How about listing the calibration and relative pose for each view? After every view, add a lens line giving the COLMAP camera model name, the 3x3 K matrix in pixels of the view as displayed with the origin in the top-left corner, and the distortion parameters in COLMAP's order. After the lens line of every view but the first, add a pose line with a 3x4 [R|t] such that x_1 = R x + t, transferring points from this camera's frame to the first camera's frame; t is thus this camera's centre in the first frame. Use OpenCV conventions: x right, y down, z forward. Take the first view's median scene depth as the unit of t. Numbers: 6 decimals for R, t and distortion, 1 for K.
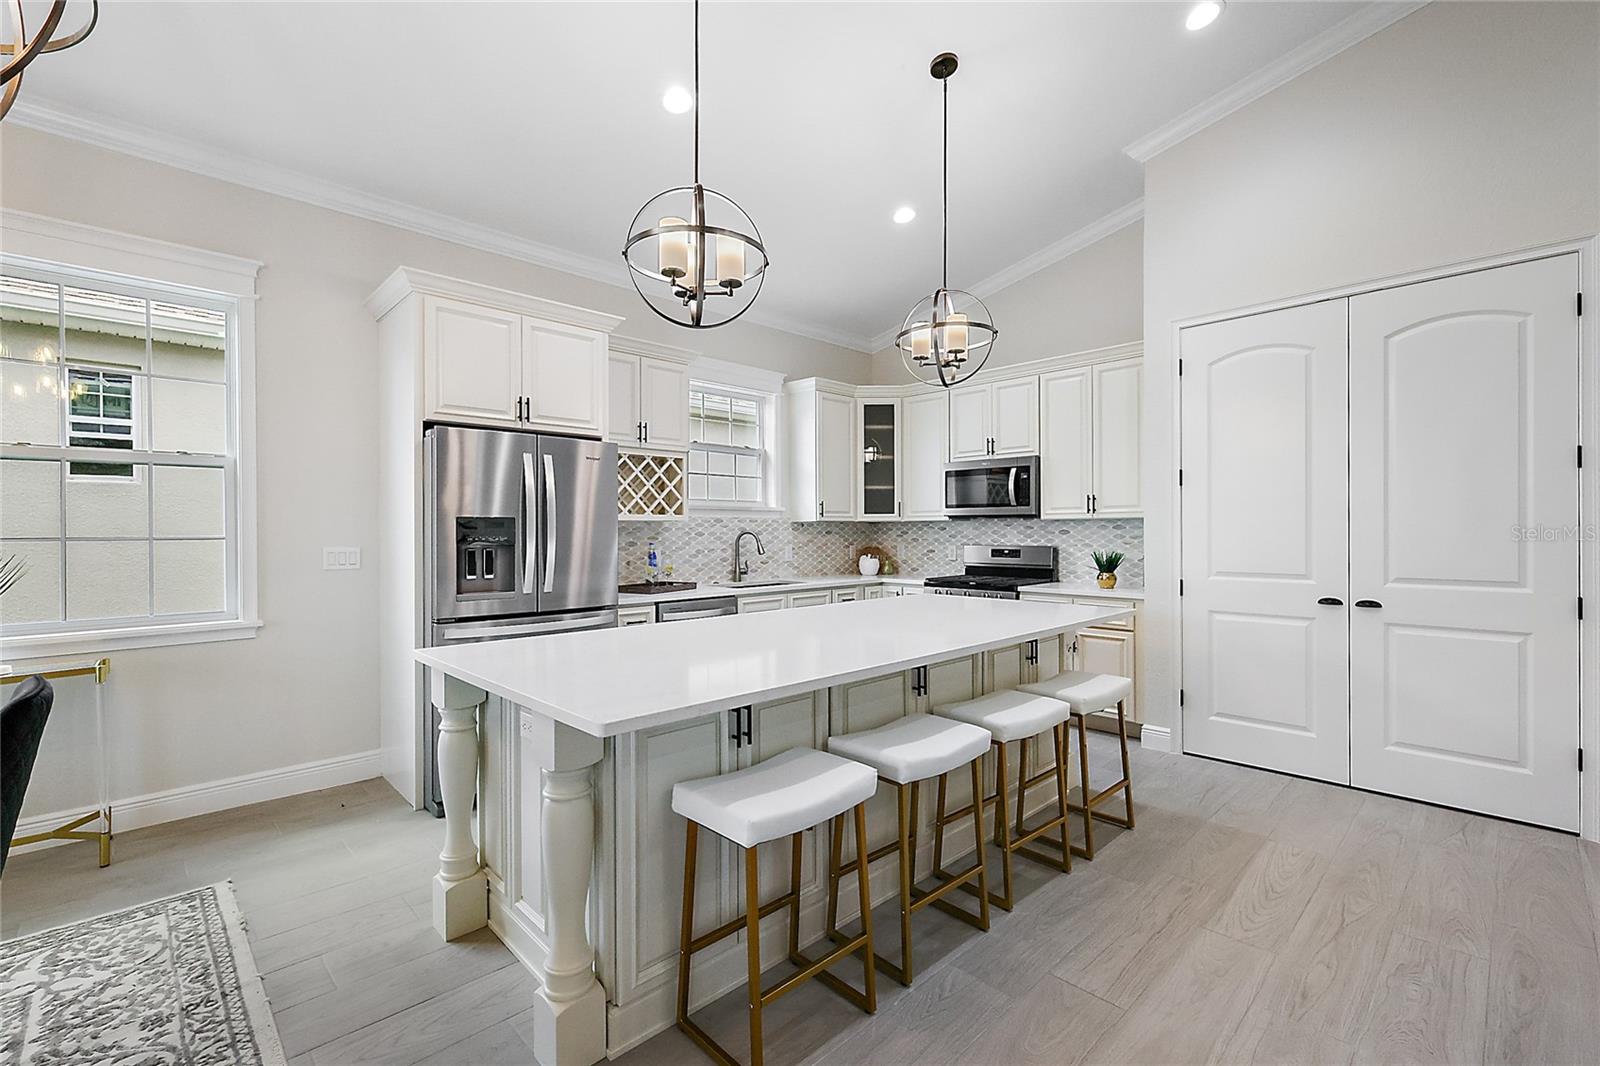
lens RADIAL K [[696.2, 0, 807.3], [0, 696.2, 535.4], [0, 0, 1]] dist [-0.000147, 0.000433]
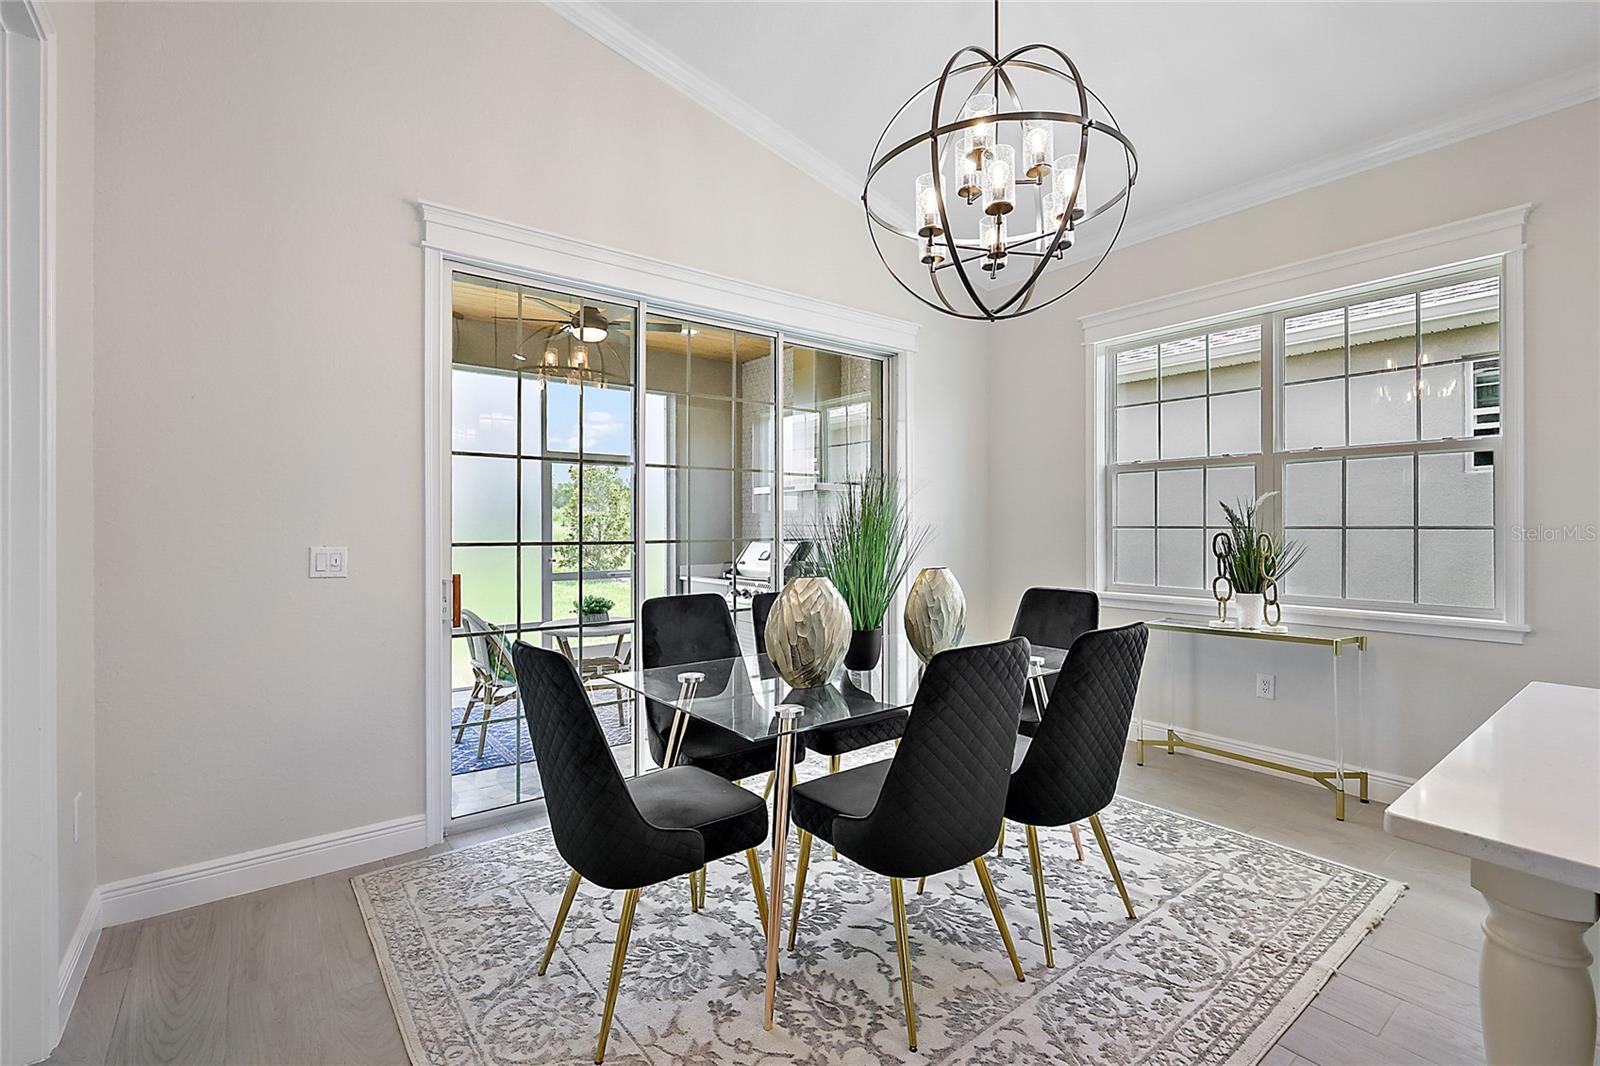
lens RADIAL K [[707.8, 0, 804.2], [0, 707.8, 530.9], [0, 0, 1]] dist [0.003484, -0.000156]
pose [[-0.111629, 0.014267, -0.993648, 0.132421], [-0.004486, 0.999880, 0.014861, -0.002109], [0.993740, 0.006117, -0.111551, 0.162005]]
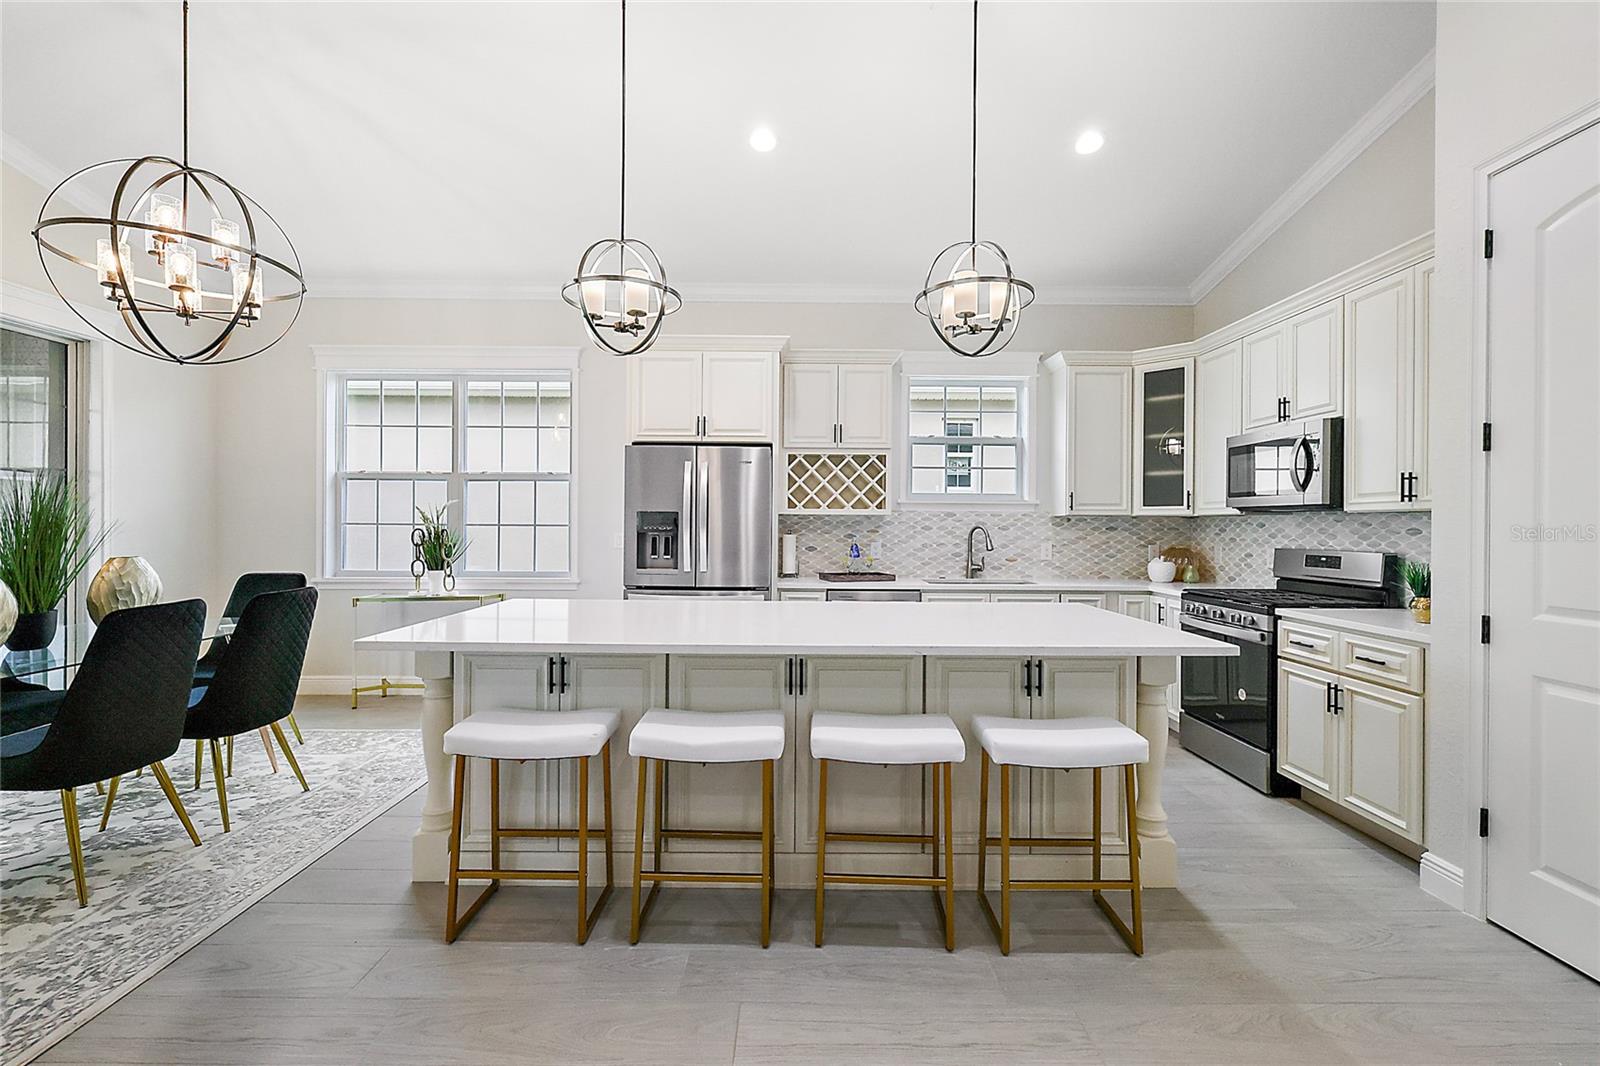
lens RADIAL K [[696.2, 0, 801.8], [0, 696.2, 526.5], [0, 0, 1]] dist [-0.000147, 0.000433]
pose [[0.718737, 0.010220, -0.695207, 0.470798], [-0.014680, 0.999892, -0.000478, -0.001191], [0.695127, 0.010549, 0.718809, 0.175125]]
